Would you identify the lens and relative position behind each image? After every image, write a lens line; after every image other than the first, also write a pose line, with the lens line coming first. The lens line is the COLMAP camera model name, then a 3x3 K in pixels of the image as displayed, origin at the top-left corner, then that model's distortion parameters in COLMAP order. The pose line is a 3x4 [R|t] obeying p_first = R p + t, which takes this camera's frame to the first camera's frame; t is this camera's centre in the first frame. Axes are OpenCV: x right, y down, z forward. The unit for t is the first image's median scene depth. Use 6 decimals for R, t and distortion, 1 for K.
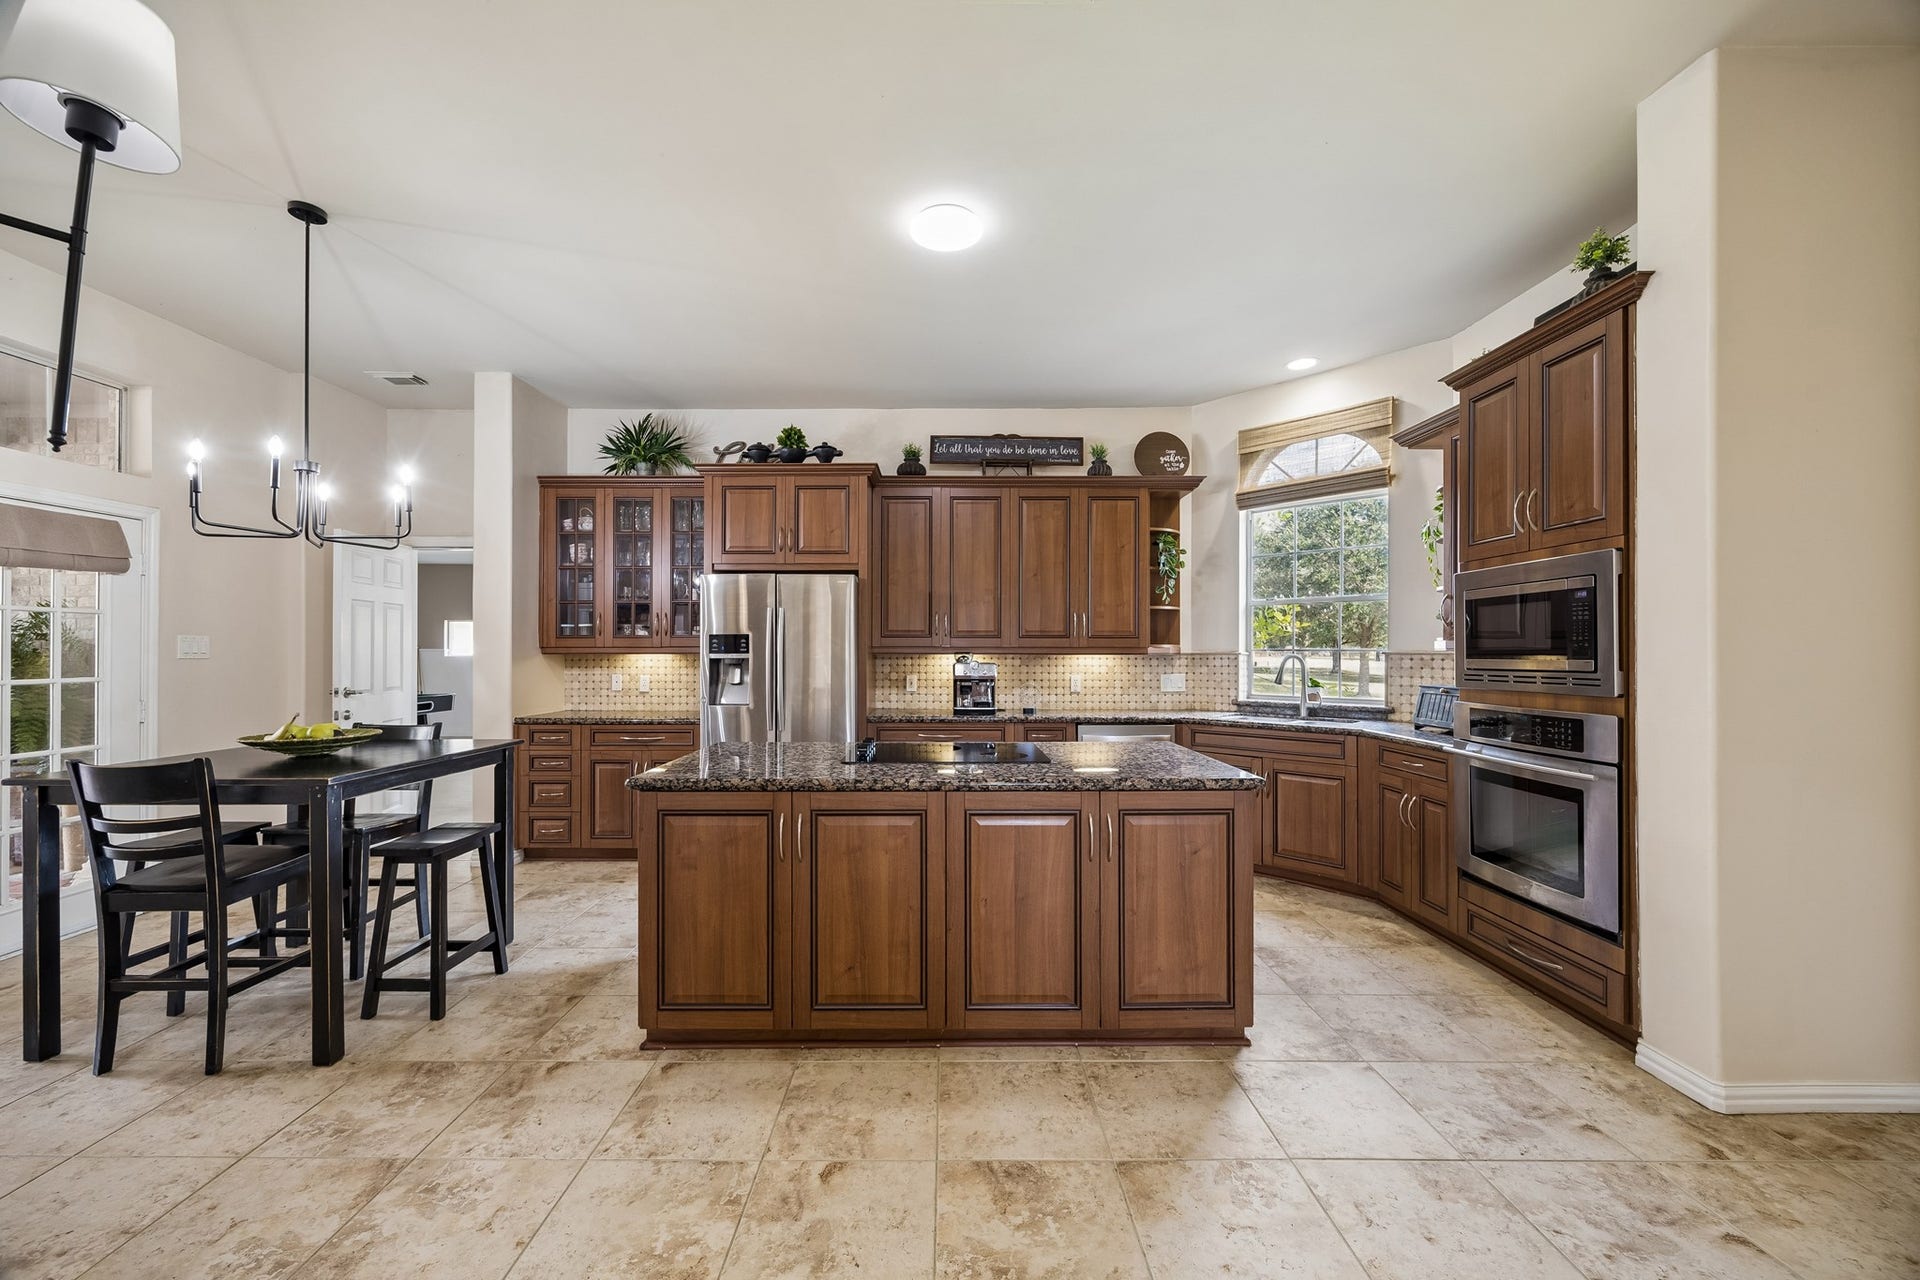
lens RADIAL K [[732.1, 0, 954.1], [0, 732.1, 646.6], [0, 0, 1]] dist [0.000242, 0.000065]
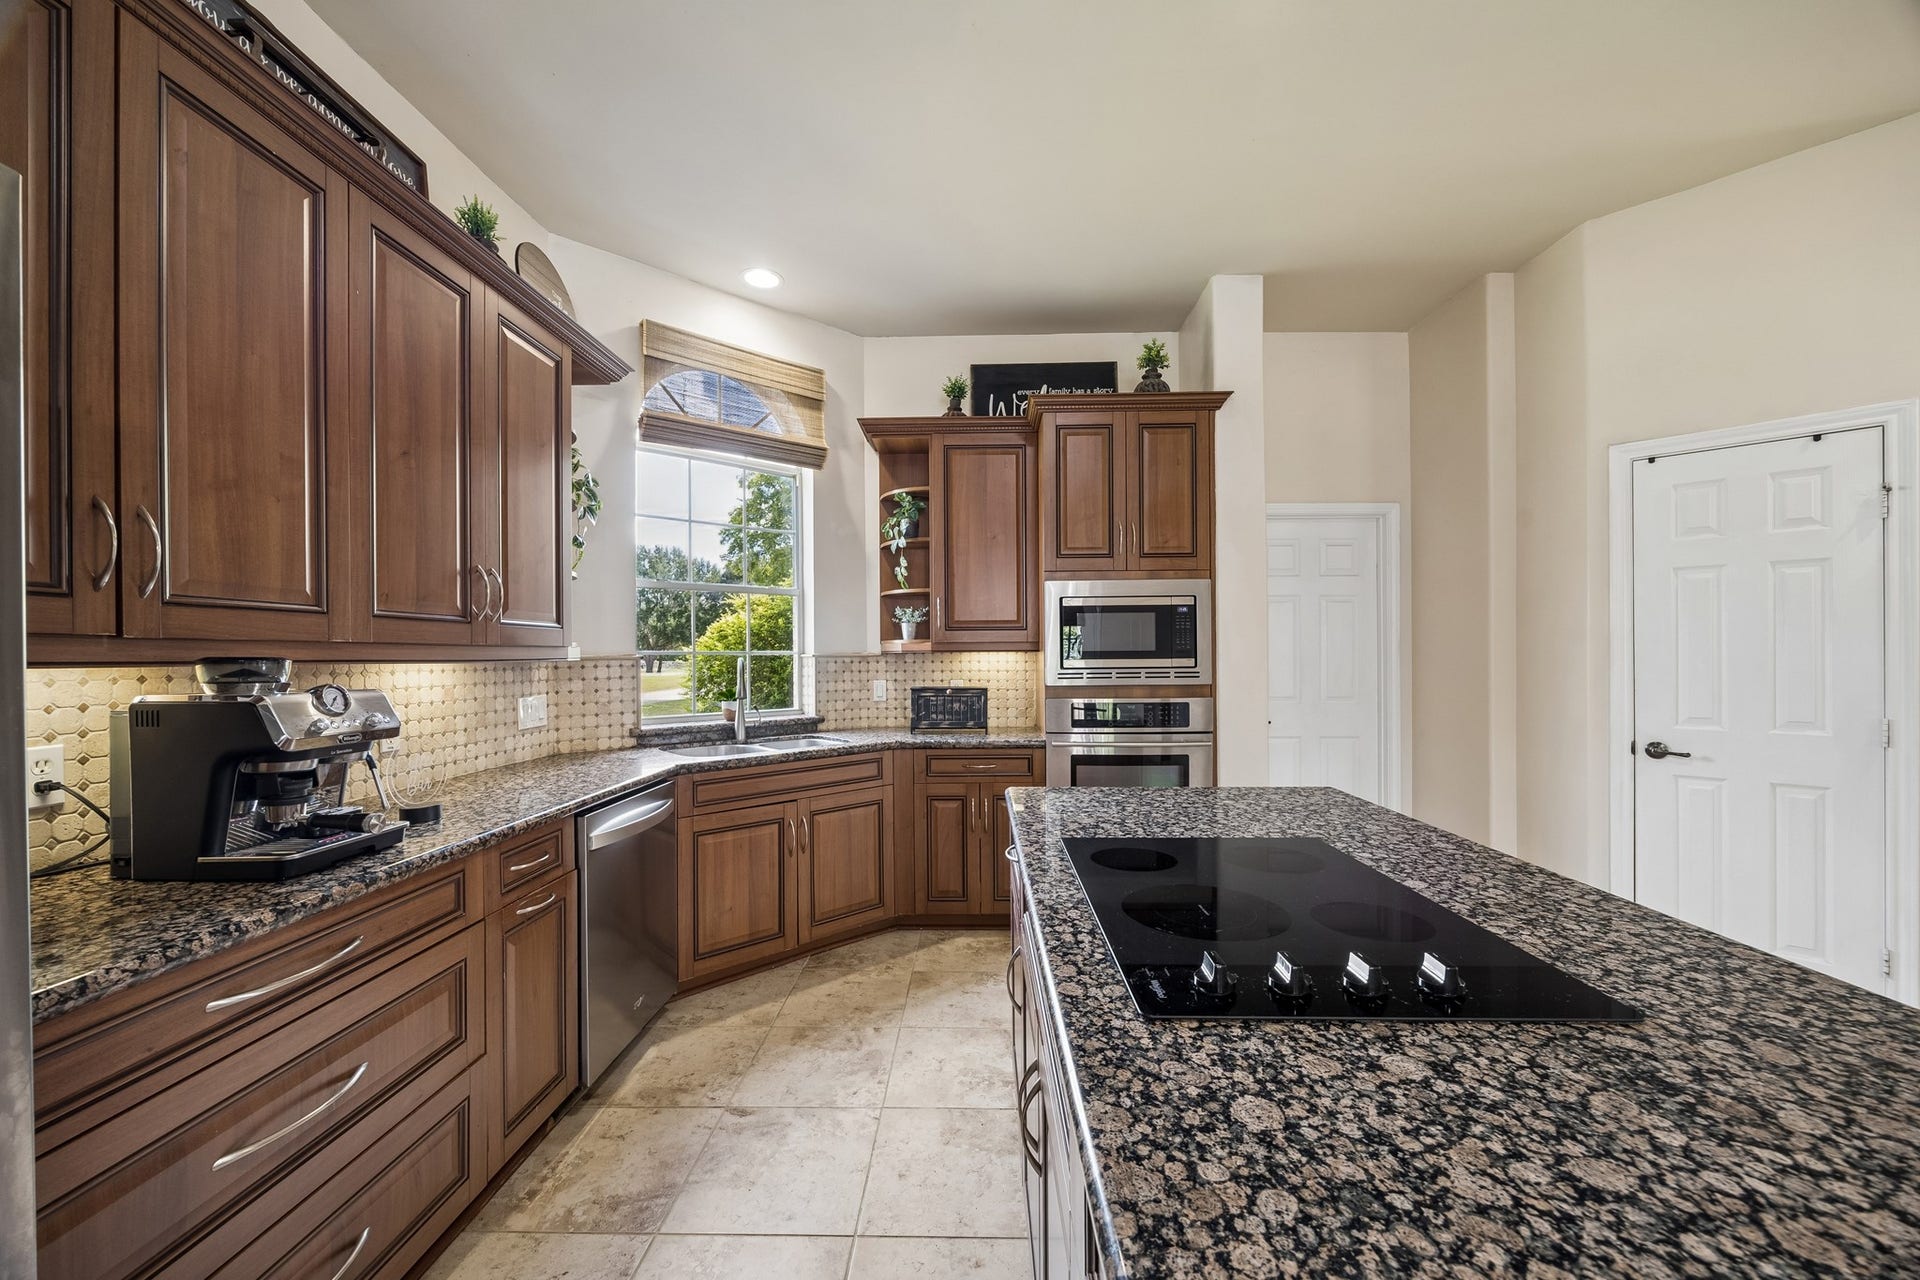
lens RADIAL K [[732.1, 0, 955.5], [0, 732.1, 649.4], [0, 0, 1]] dist [0.000242, 0.000065]
pose [[0.037246, 0.006058, 0.999288, -0.250500], [-0.001891, 0.999980, -0.005991, 0.005382], [-0.999304, -0.001666, 0.037257, 0.683115]]
